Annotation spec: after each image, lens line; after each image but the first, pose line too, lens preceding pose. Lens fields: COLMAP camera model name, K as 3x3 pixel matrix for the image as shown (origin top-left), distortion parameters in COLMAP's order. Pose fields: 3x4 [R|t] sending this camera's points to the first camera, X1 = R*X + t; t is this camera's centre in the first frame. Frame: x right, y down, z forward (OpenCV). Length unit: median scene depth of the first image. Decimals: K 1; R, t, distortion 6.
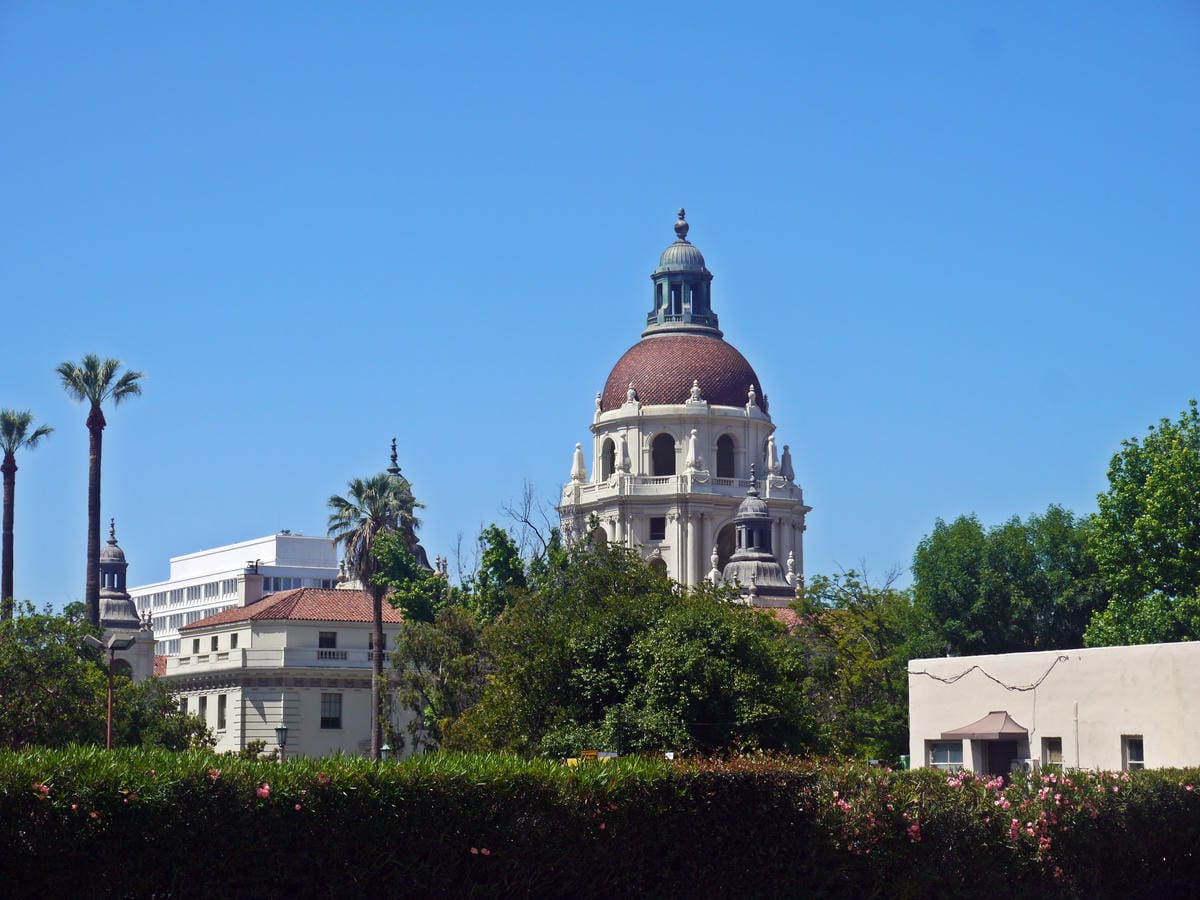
lens RADIAL K [[2503.7, 0, 601.0], [0, 2503.7, 450.2], [0, 0, 1]] dist [0.038144, 0.000000]
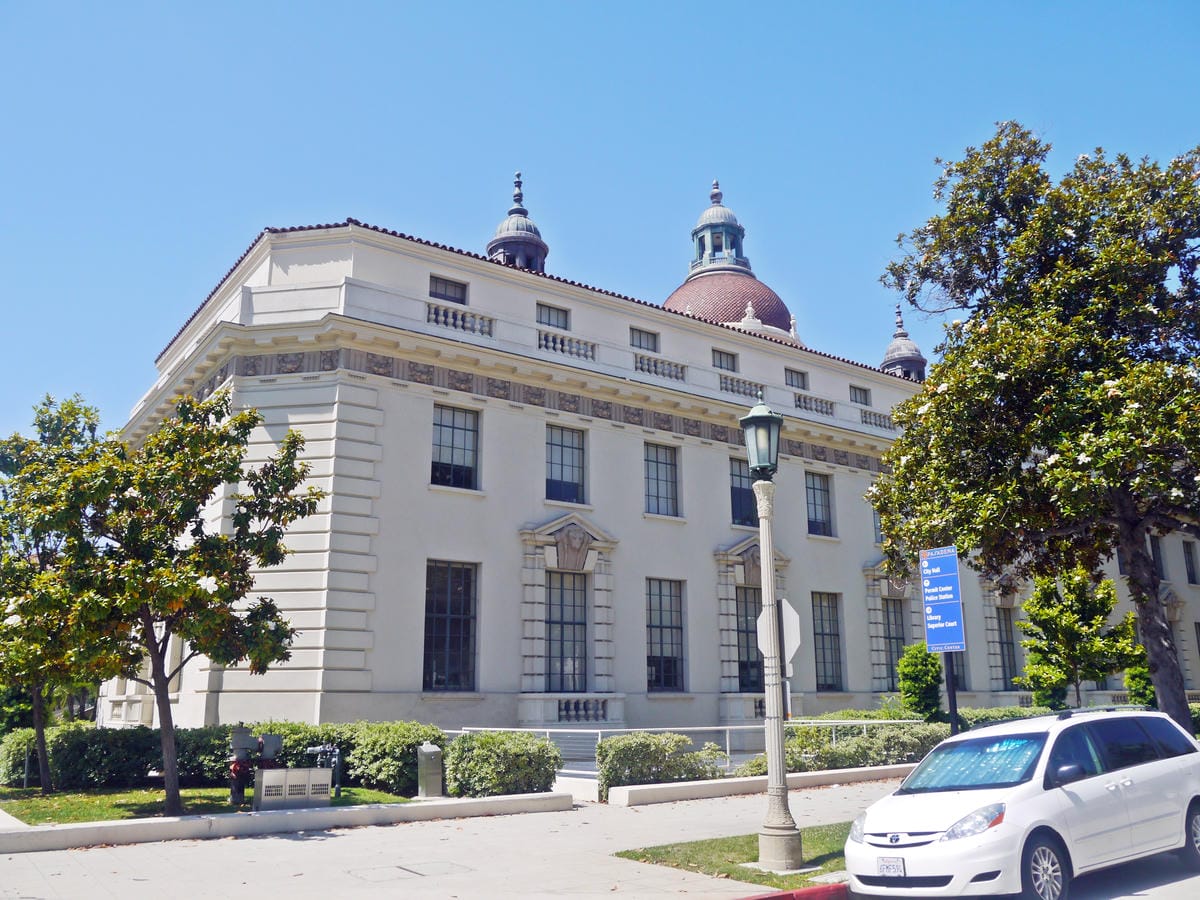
lens RADIAL K [[987.3, 0, 597.0], [0, 987.3, 447.0], [0, 0, 1]] dist [-0.006470, -0.000614]
pose [[0.994072, 0.021521, 0.106570, -0.101444], [-0.008136, 0.992189, -0.124478, 0.123975], [-0.108417, 0.122873, 0.986483, 0.832672]]
